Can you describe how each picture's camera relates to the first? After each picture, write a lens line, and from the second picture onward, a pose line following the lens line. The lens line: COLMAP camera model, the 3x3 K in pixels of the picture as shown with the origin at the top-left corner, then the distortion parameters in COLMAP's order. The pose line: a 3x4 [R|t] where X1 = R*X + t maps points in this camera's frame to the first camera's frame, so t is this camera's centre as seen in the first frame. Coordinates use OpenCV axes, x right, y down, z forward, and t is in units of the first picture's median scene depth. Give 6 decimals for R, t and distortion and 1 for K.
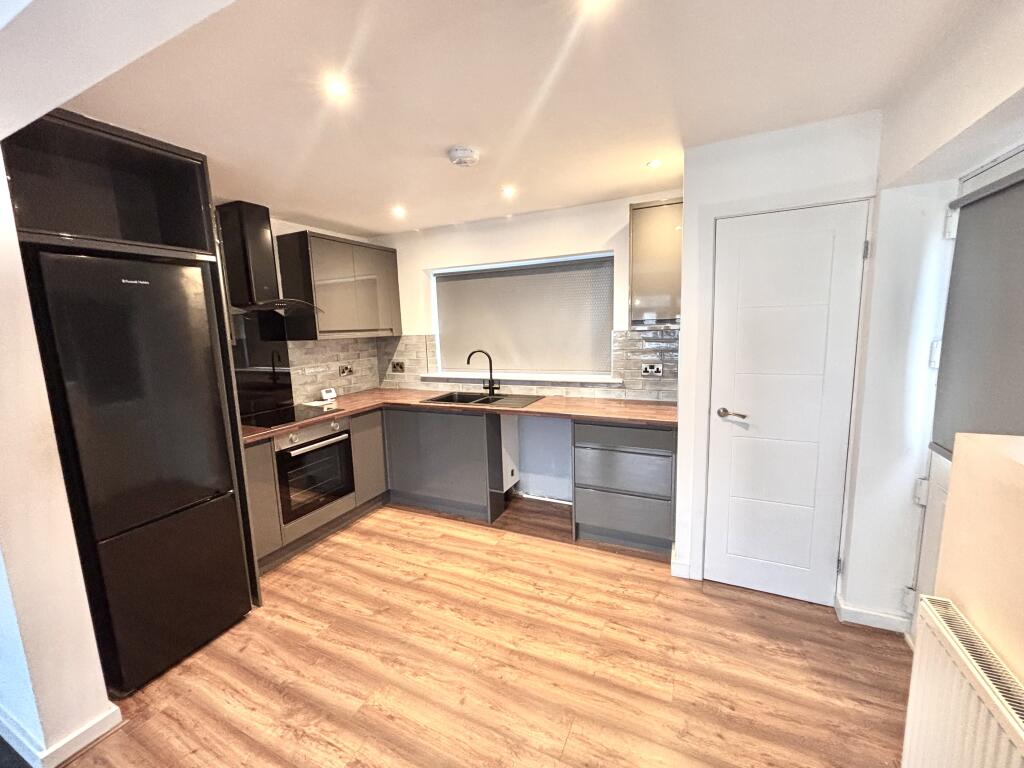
lens RADIAL K [[416.5, 0, 510.1], [0, 416.5, 383.2], [0, 0, 1]] dist [0.001730, -0.000160]
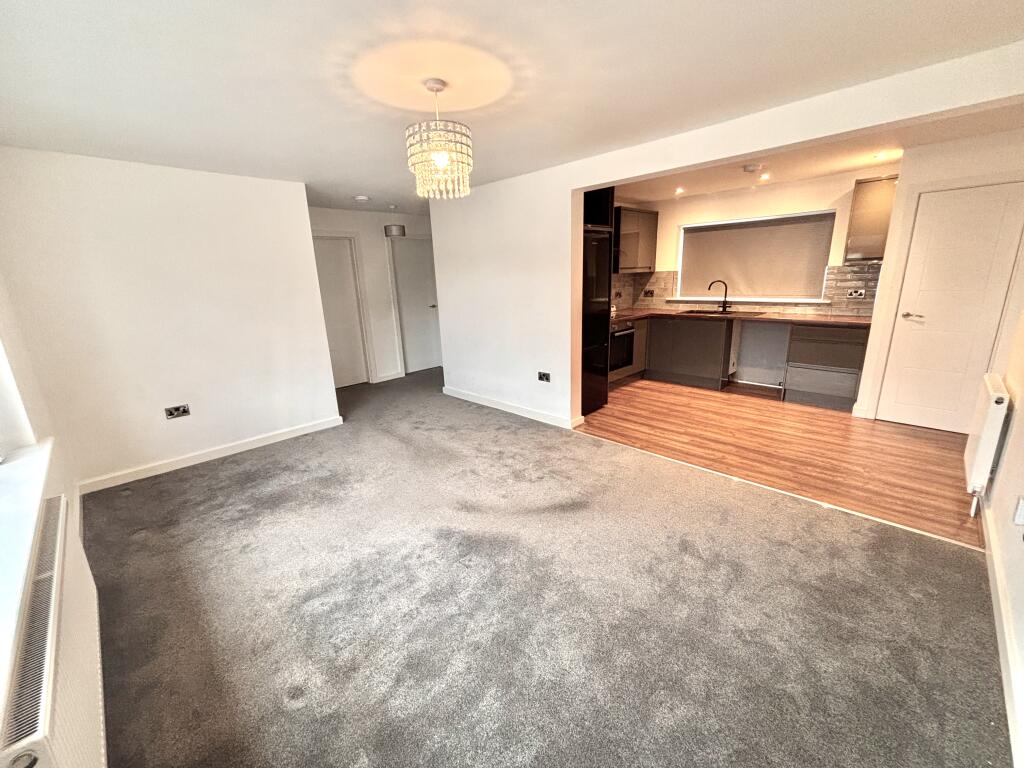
lens RADIAL K [[416.5, 0, 514.4], [0, 416.5, 382.5], [0, 0, 1]] dist [0.001730, -0.000160]
pose [[0.942860, 0.085735, -0.321970, -0.280455], [-0.045471, 0.990396, 0.130565, 0.134706], [0.330072, -0.108464, 0.937704, -0.769130]]
